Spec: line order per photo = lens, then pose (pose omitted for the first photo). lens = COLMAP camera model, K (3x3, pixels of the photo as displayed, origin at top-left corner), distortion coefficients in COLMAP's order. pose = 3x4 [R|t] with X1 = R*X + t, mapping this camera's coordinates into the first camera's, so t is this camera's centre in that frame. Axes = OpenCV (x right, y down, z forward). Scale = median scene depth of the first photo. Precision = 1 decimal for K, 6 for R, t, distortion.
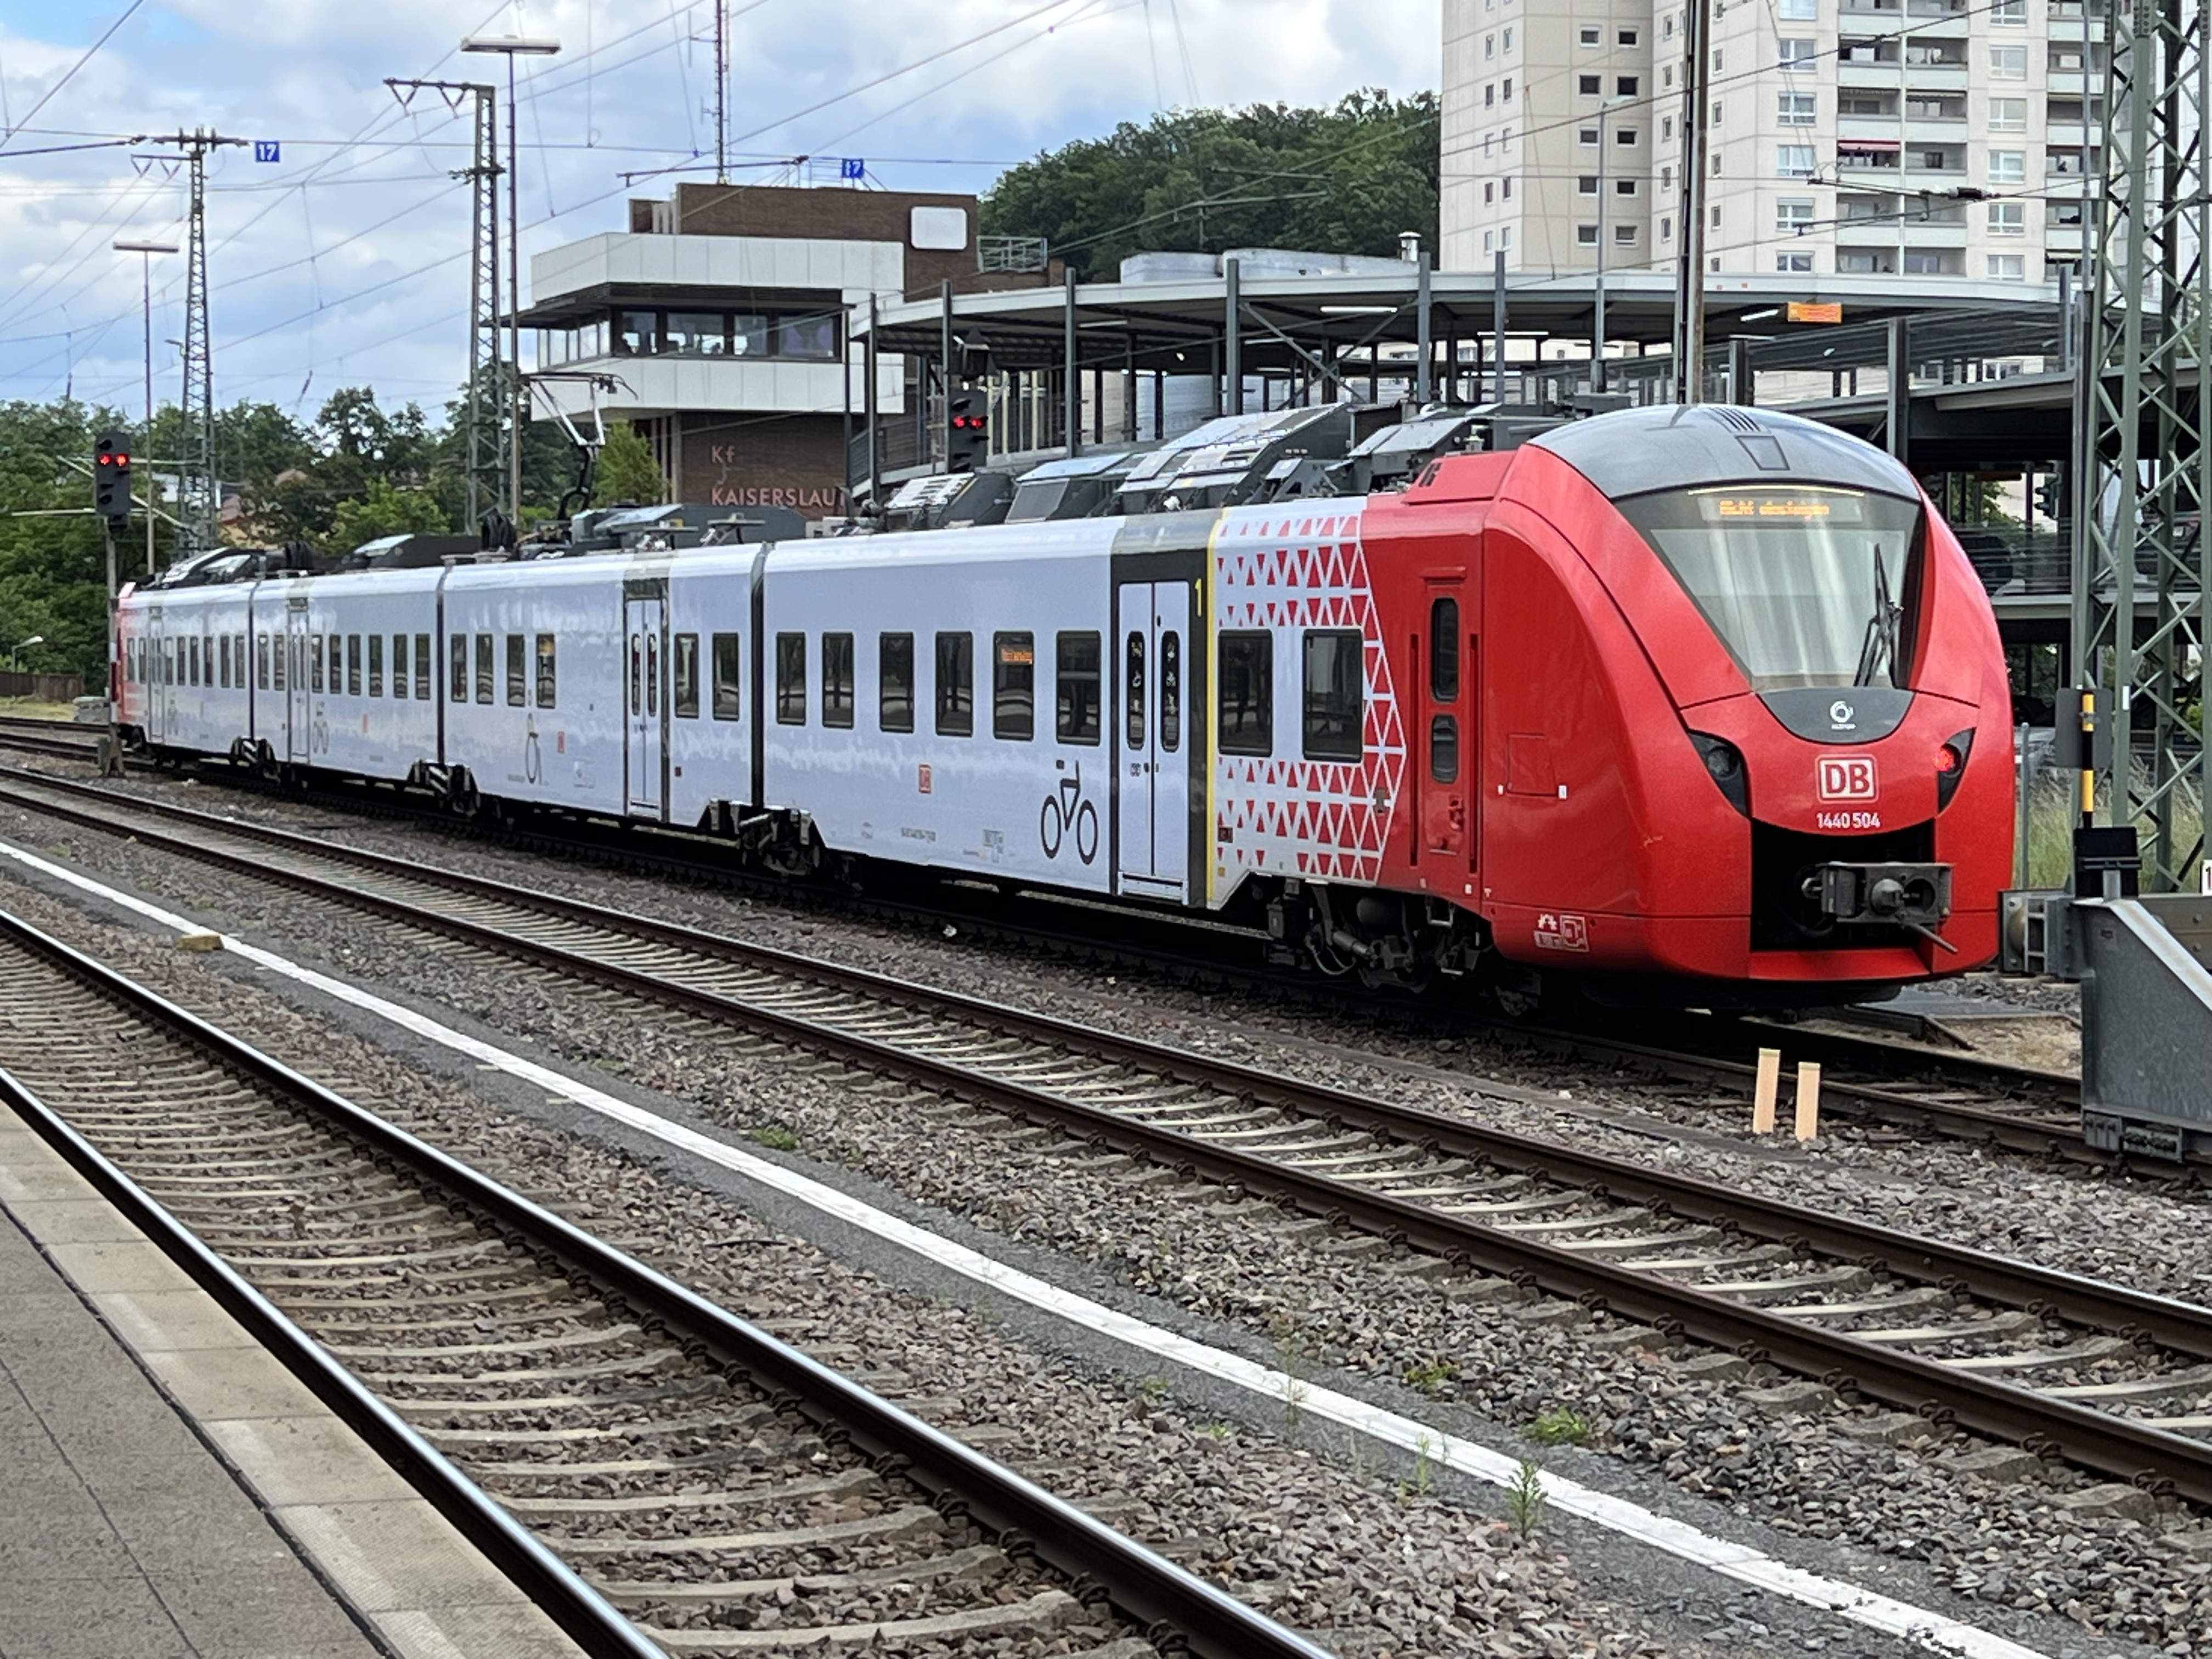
lens RADIAL K [[4517.2, 0, 1099.2], [0, 4517.2, 773.3], [0, 0, 1]] dist [0.313927, -1.338058]
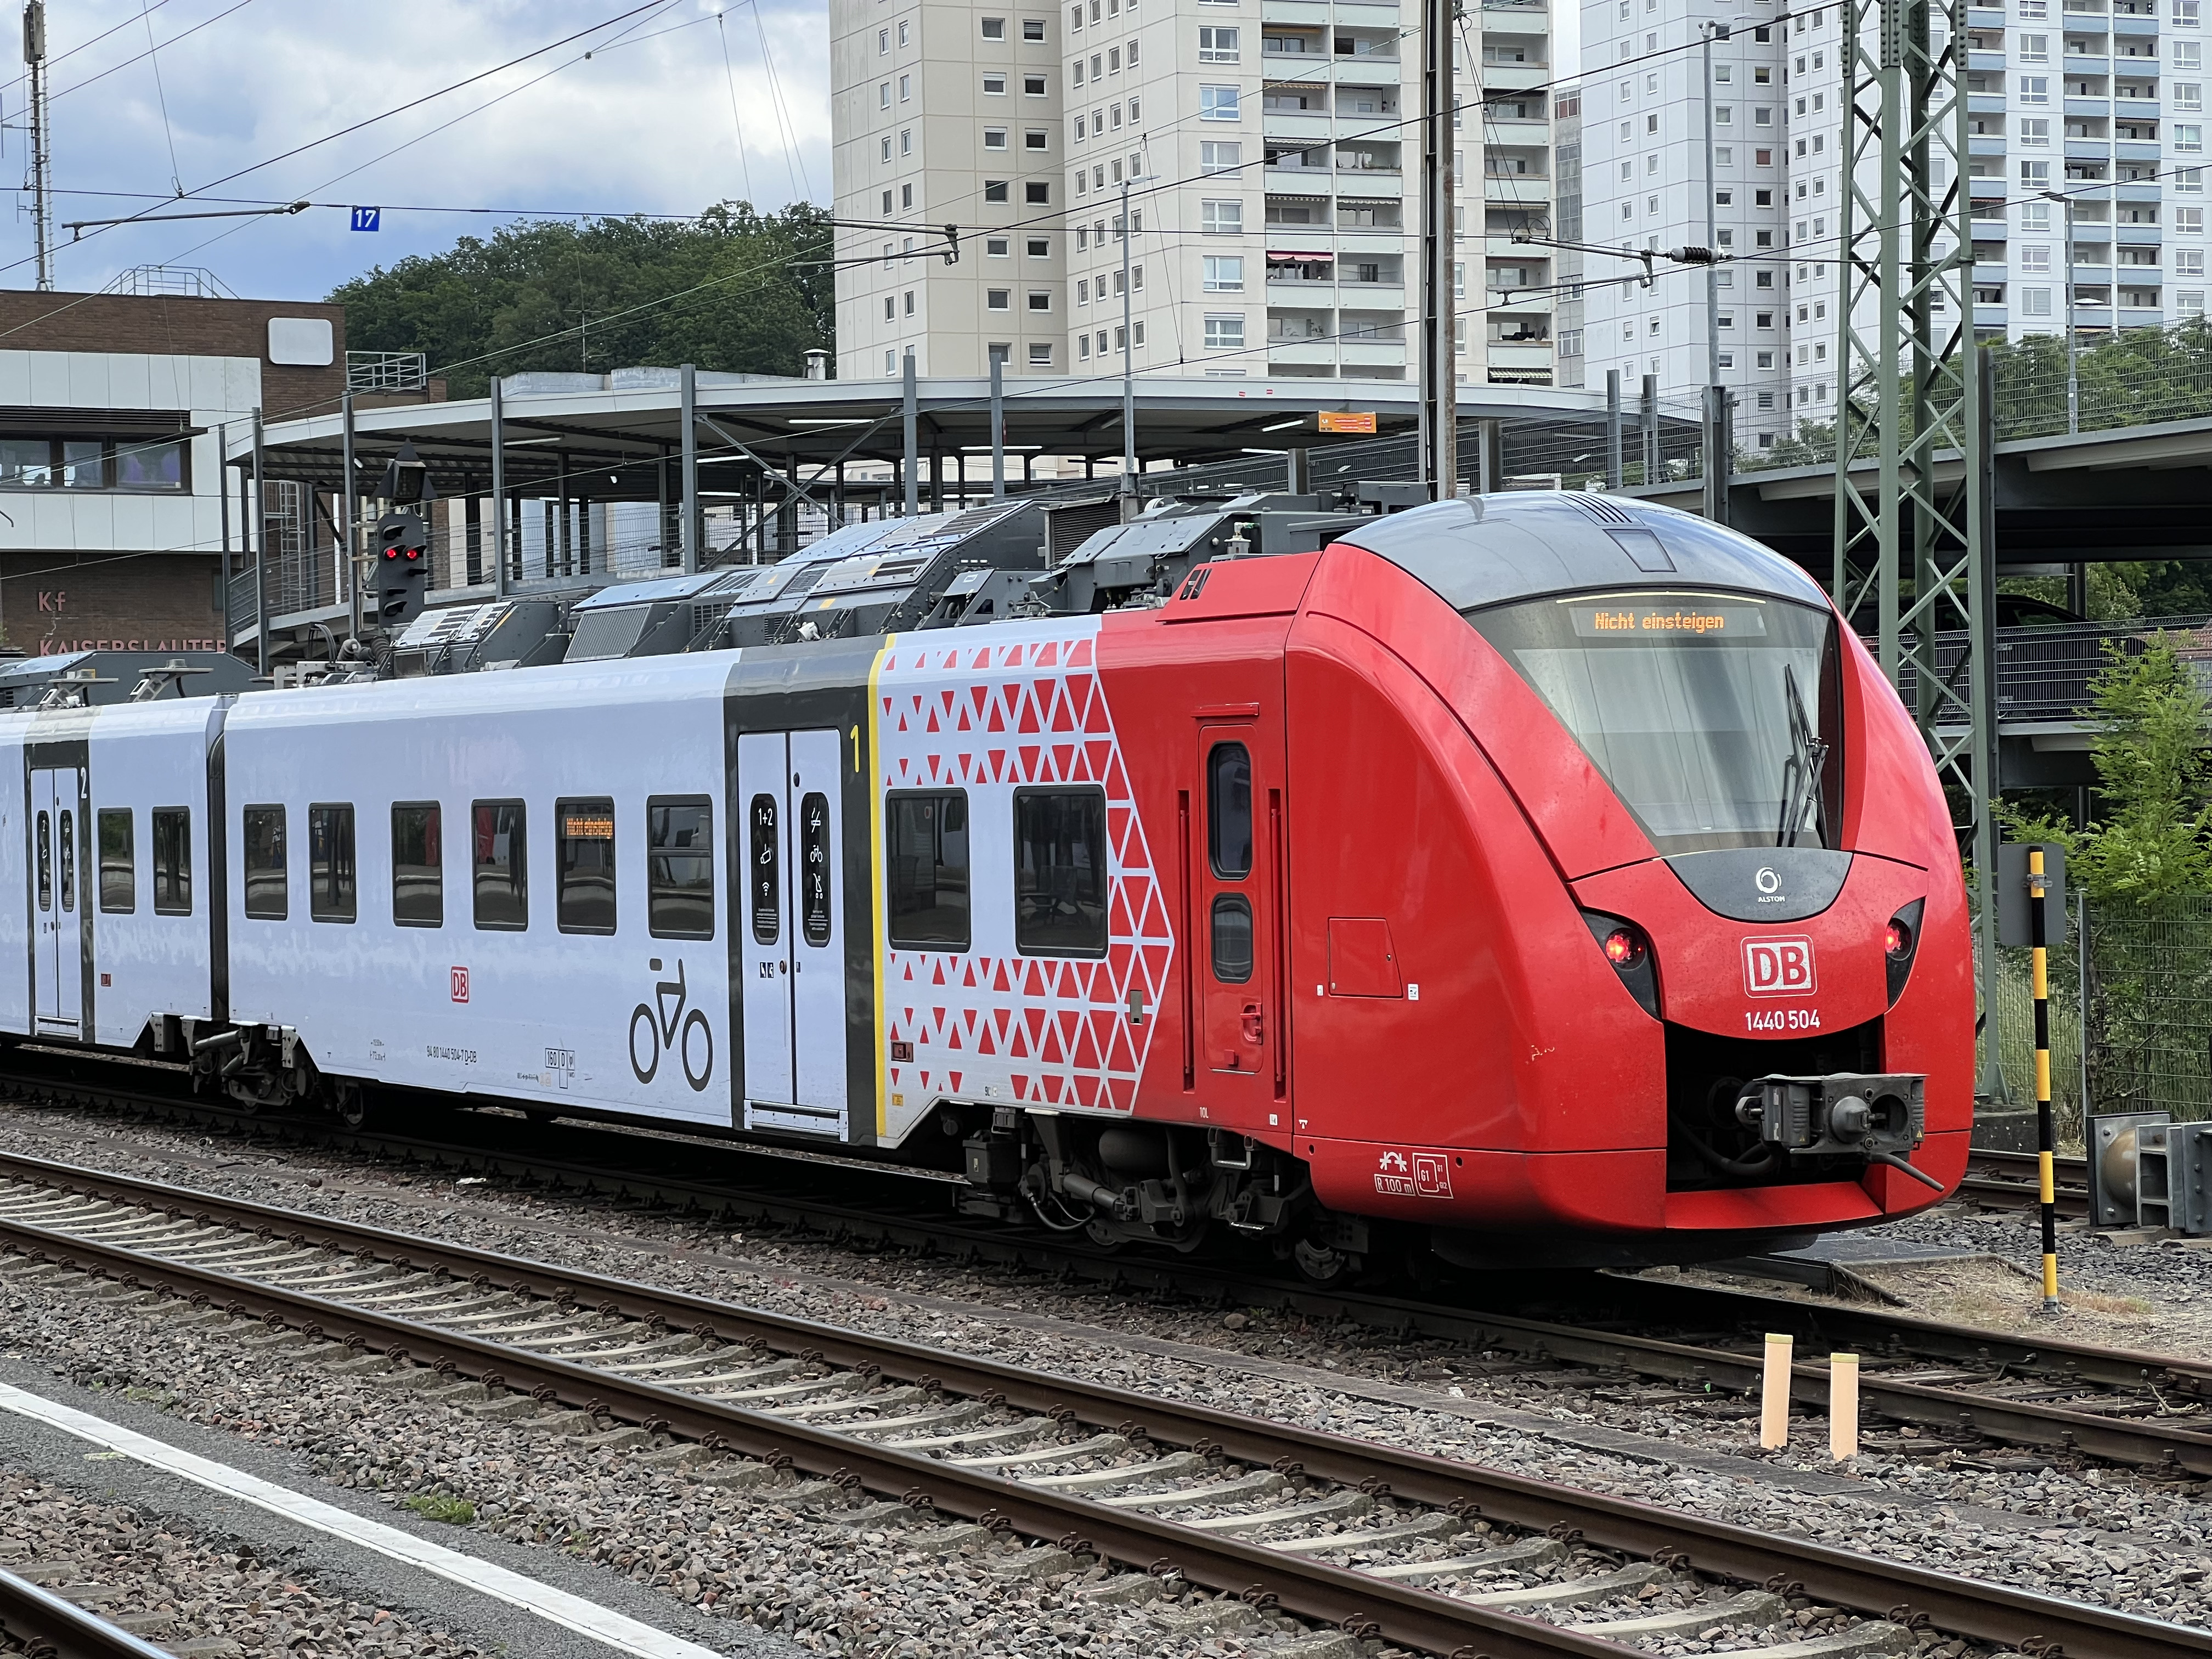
lens RADIAL K [[4938.4, 0, 1077.5], [0, 4938.4, 818.4], [0, 0, 1]] dist [-0.169359, 6.390972]
pose [[0.991333, -0.020273, 0.129799, -0.052309], [0.023634, 0.999423, -0.024407, -0.005246], [-0.129229, 0.027263, 0.991240, 0.150940]]
